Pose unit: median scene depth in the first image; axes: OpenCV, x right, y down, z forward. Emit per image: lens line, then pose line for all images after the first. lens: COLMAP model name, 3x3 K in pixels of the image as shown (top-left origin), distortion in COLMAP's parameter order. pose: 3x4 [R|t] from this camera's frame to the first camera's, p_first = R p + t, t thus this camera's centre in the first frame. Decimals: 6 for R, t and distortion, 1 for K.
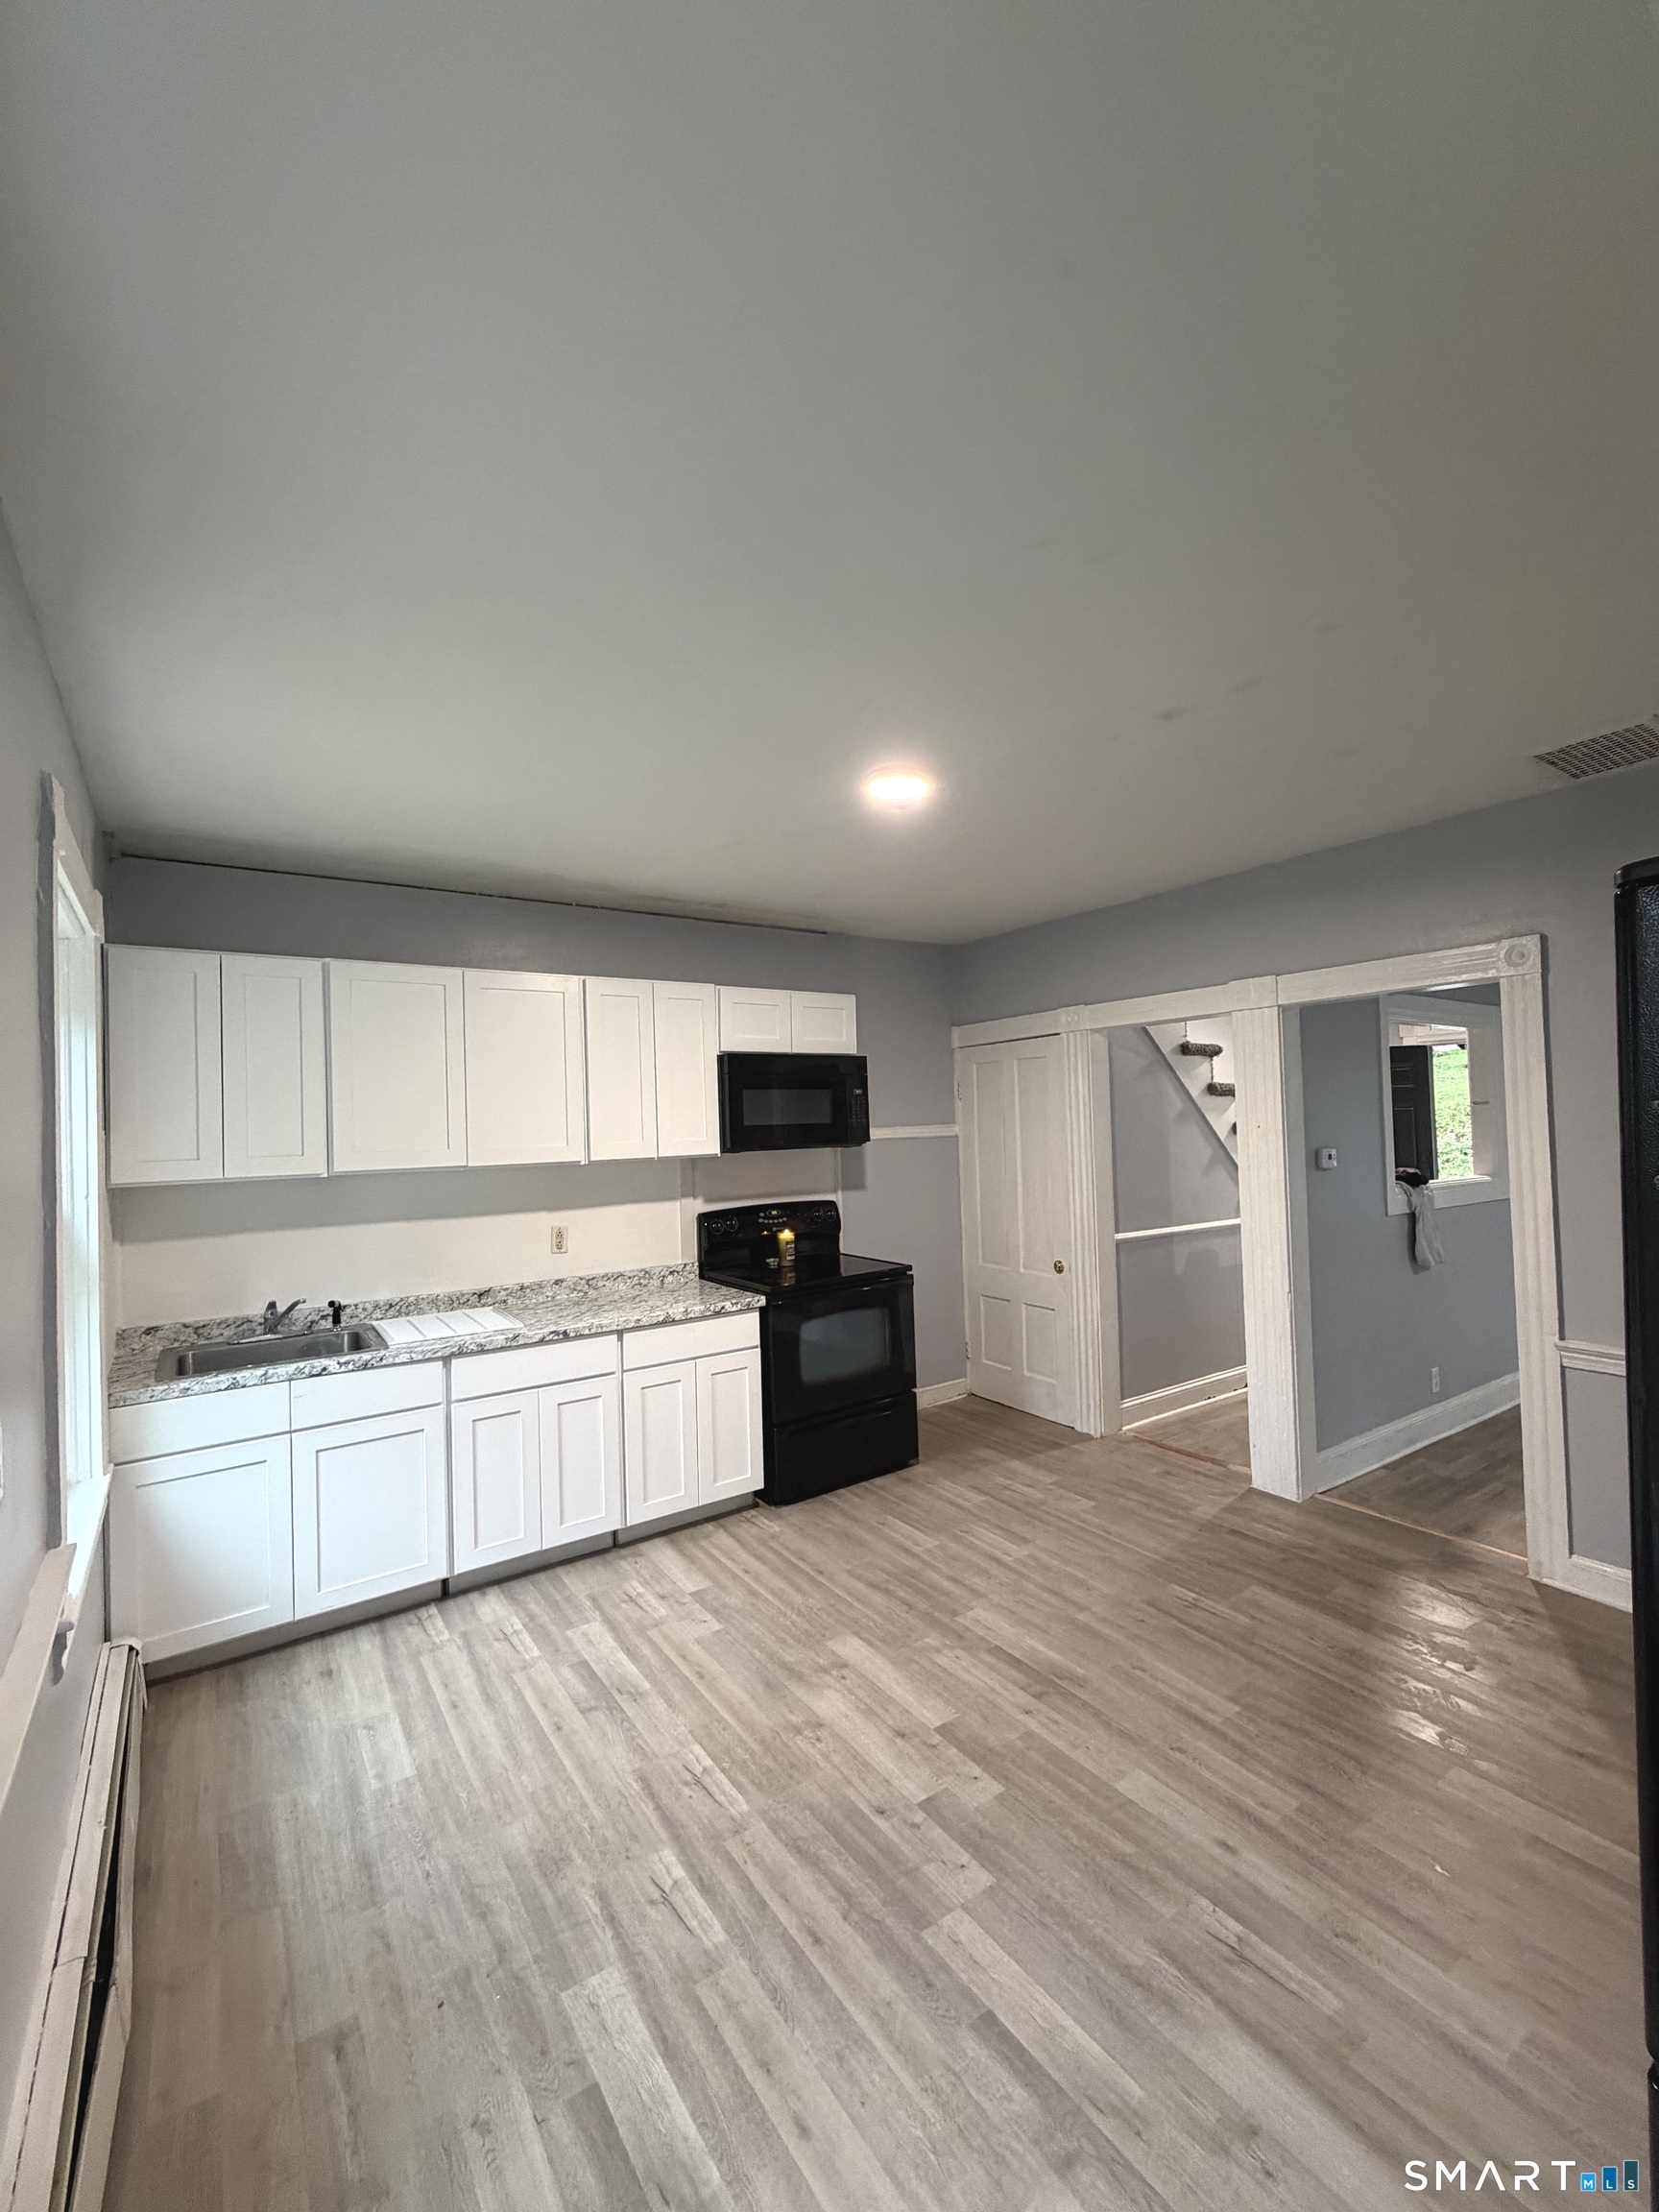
lens RADIAL K [[897.7, 0, 822.6], [0, 897.7, 1117.1], [0, 0, 1]] dist [0.001827, 0.000124]
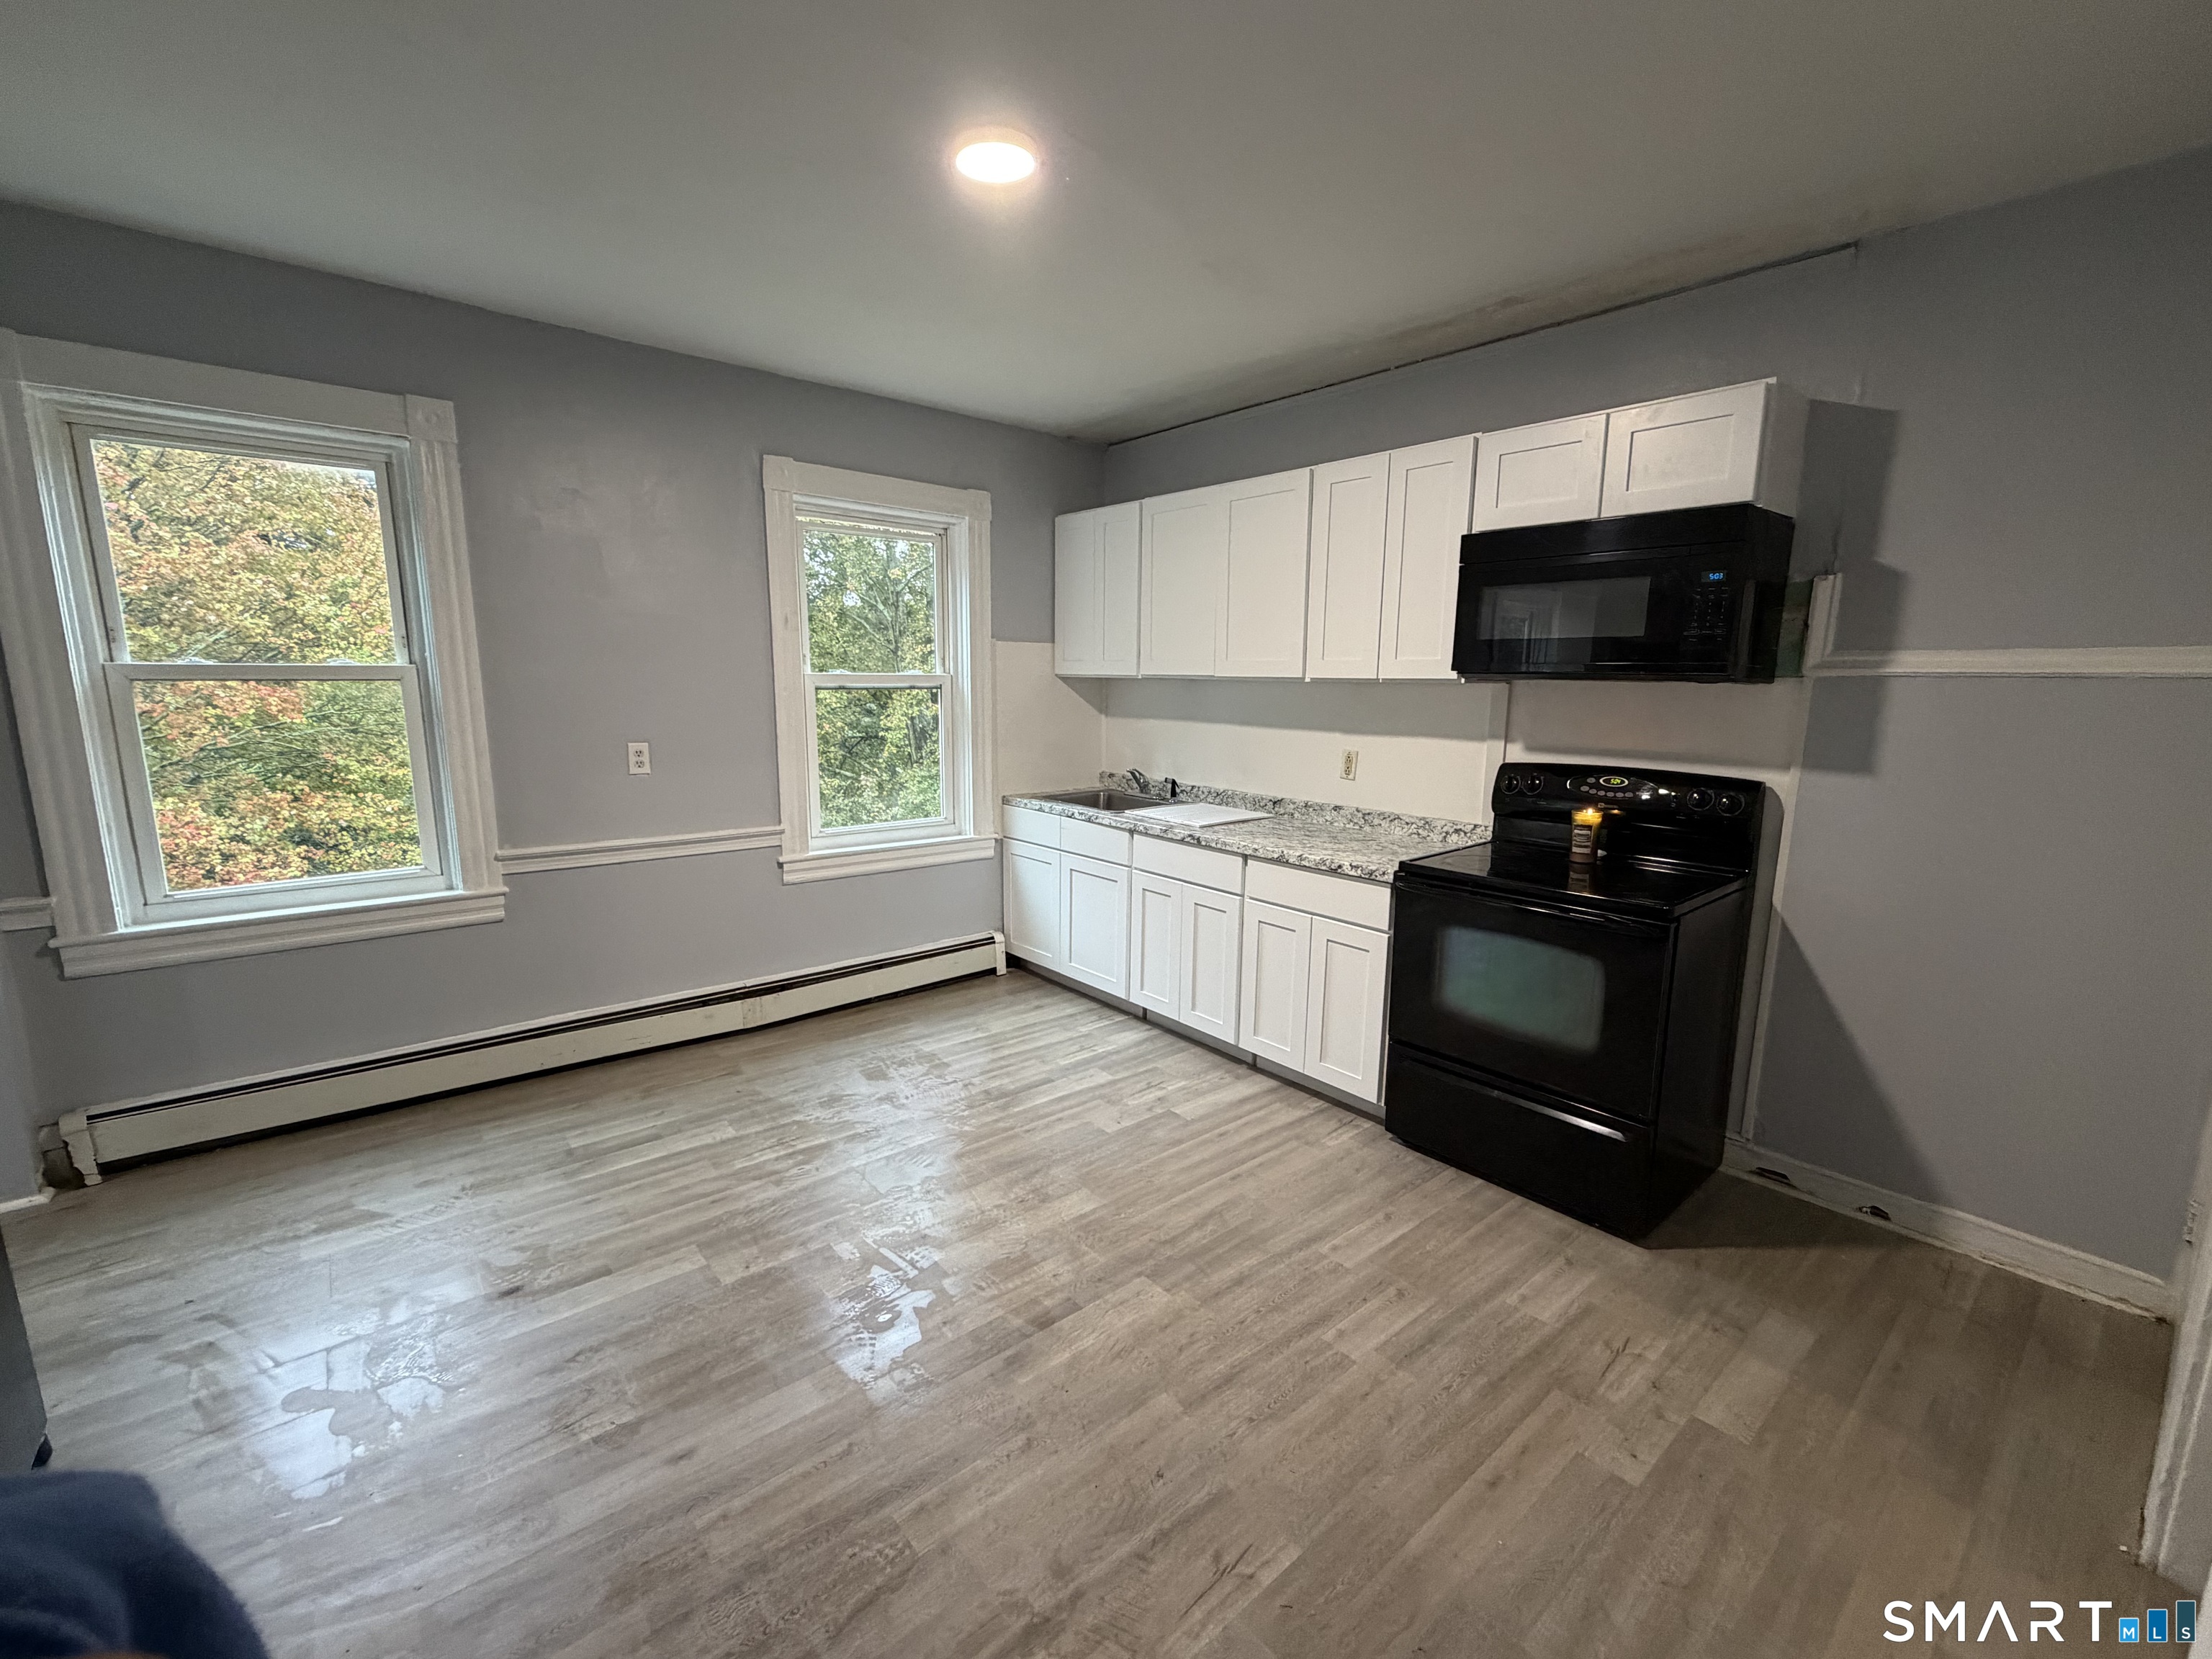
lens RADIAL K [[897.7, 0, 1100.6], [0, 897.7, 829.3], [0, 0, 1]] dist [0.001827, 0.000124]
pose [[0.133026, 0.203937, -0.969904, 0.738687], [-0.003124, 0.978683, 0.205354, 0.015053], [0.991108, -0.024287, 0.130827, 0.782316]]
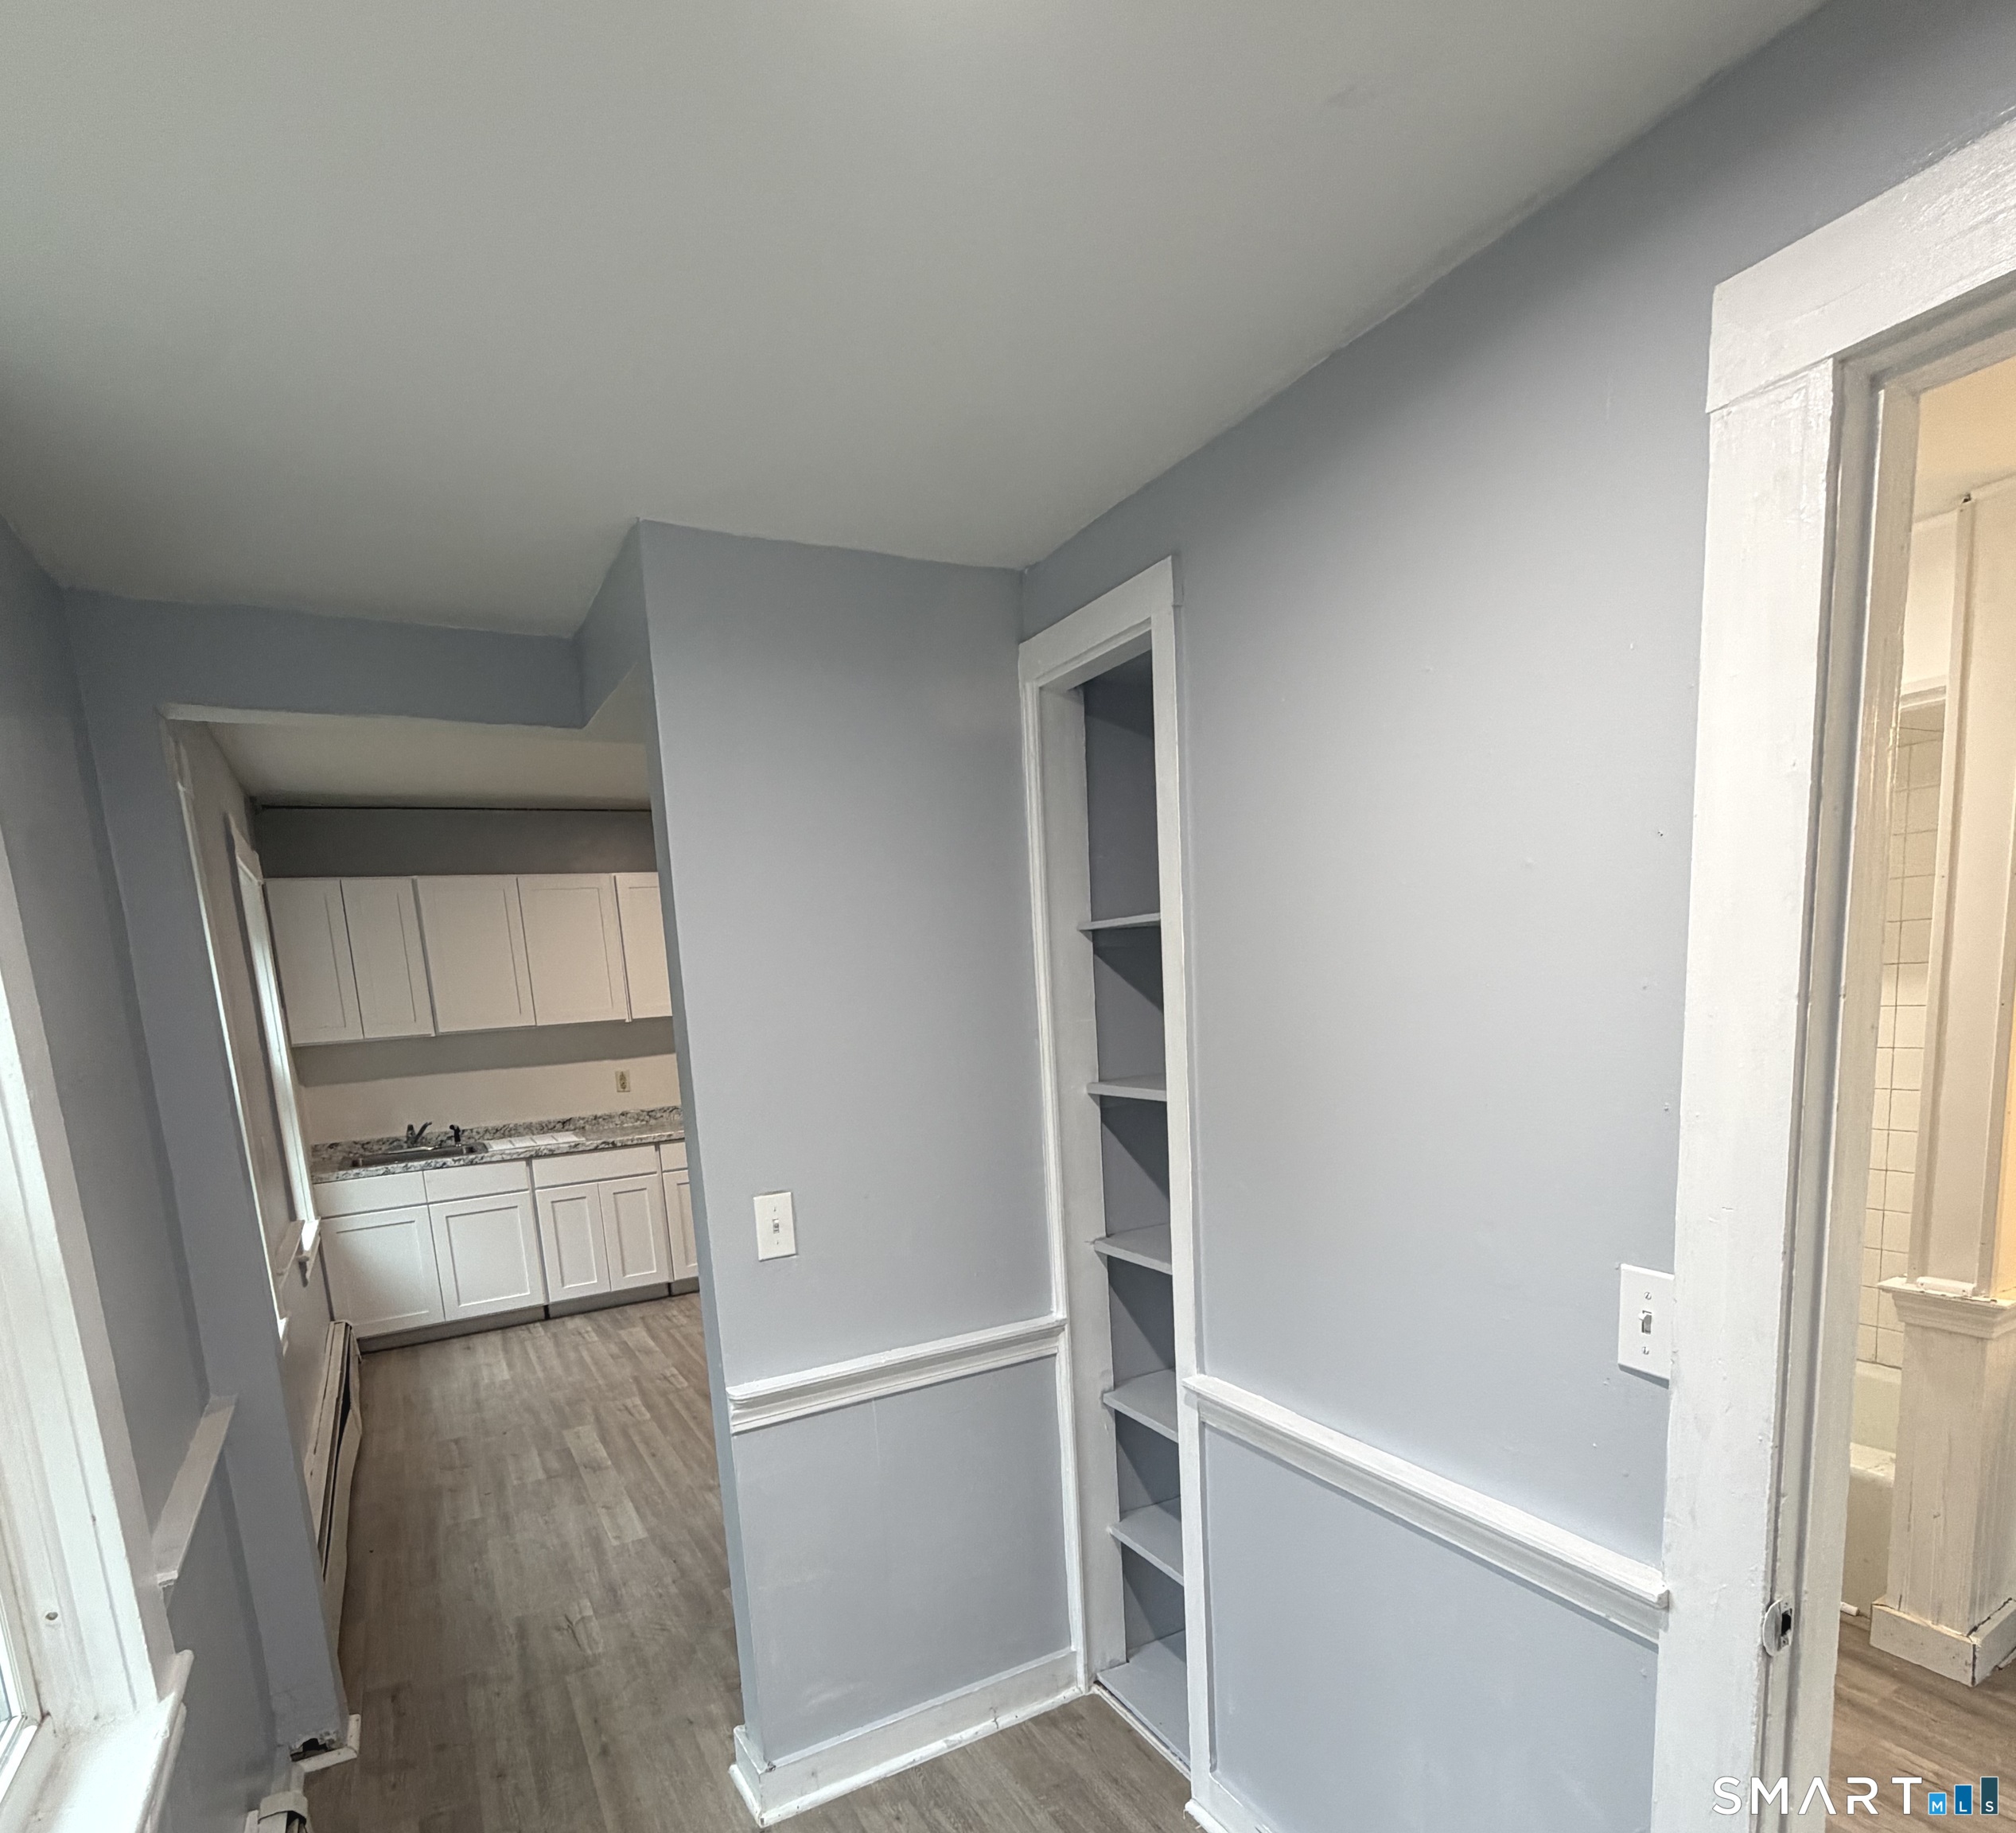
lens RADIAL K [[1056.7, 0, 985.5], [0, 1056.7, 1154.1], [0, 0, 1]] dist [-0.000296, -0.001643]
pose [[0.995528, -0.023572, -0.091480, 0.455539], [0.039281, 0.983976, 0.173923, -0.005500], [0.085915, -0.176739, 0.980501, -0.583067]]
